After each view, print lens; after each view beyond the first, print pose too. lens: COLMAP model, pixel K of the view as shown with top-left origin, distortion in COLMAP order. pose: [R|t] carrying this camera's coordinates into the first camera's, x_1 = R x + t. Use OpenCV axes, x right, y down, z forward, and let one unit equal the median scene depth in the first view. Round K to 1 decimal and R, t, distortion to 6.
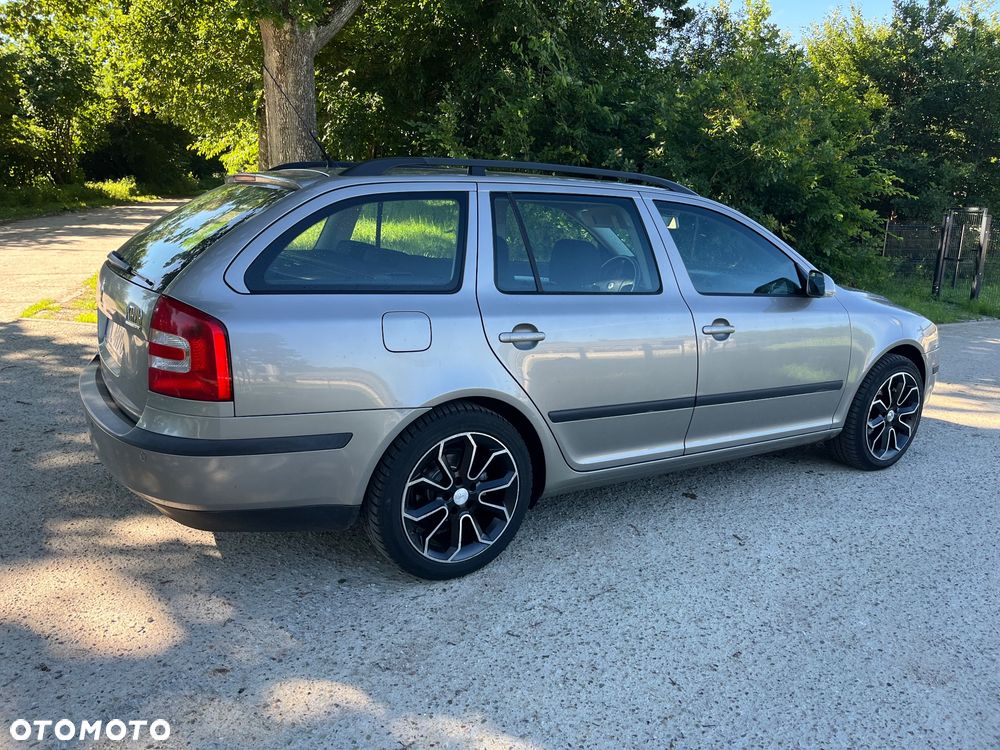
lens RADIAL K [[757.7, 0, 493.6], [0, 757.7, 359.8], [0, 0, 1]] dist [0.078182, -0.105733]
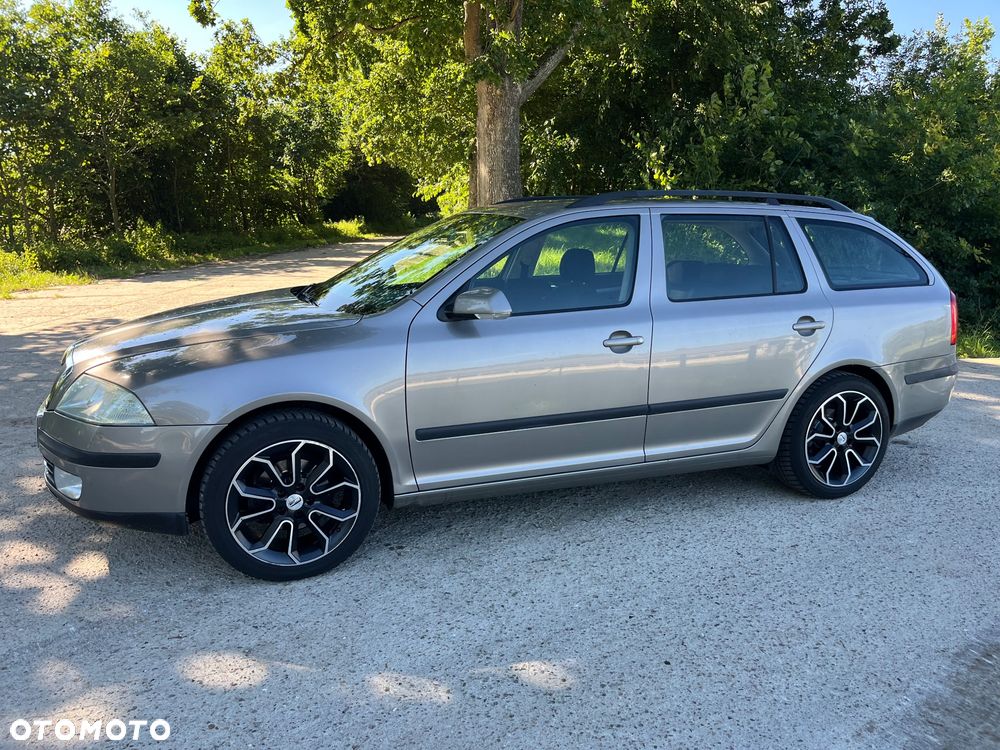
lens RADIAL K [[757.7, 0, 493.6], [0, 757.7, 359.8], [0, 0, 1]] dist [0.078182, -0.105733]
pose [[0.967140, 0.029247, -0.252555, 0.066532], [-0.040310, 0.998436, -0.038743, 0.063822], [0.251027, 0.047650, 0.966807, -0.230933]]
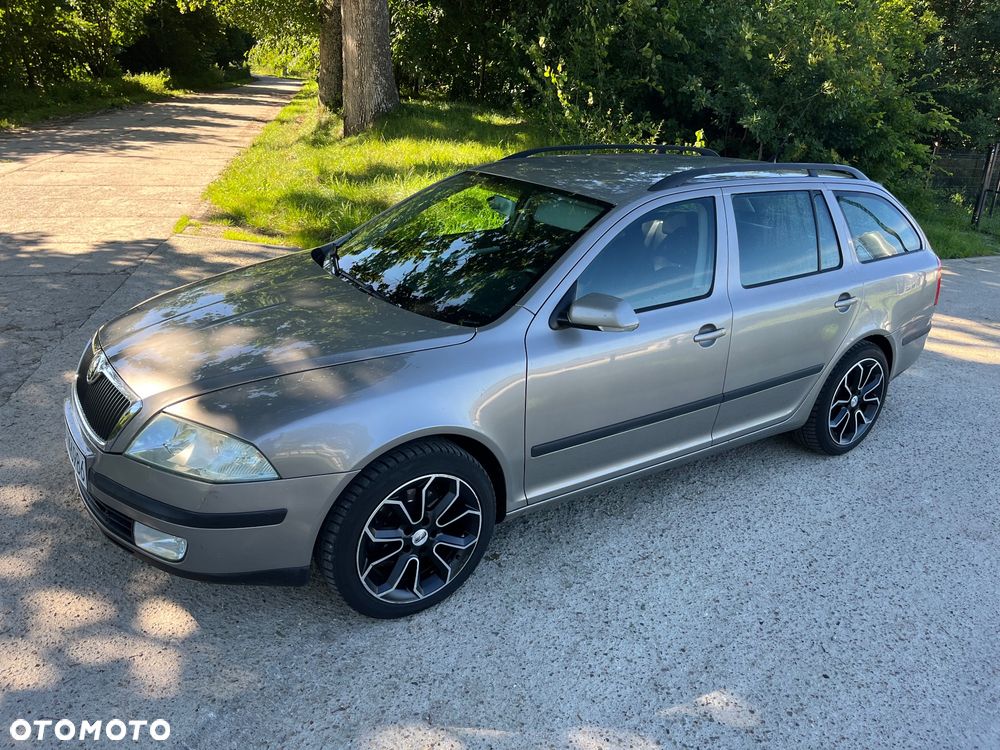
lens RADIAL K [[757.7, 0, 493.6], [0, 757.7, 359.8], [0, 0, 1]] dist [0.078182, -0.105733]
pose [[0.999279, 0.034414, -0.016013, -0.169220], [-0.032152, 0.991659, 0.124817, -0.038401], [0.020175, -0.124212, 0.992051, -0.218369]]
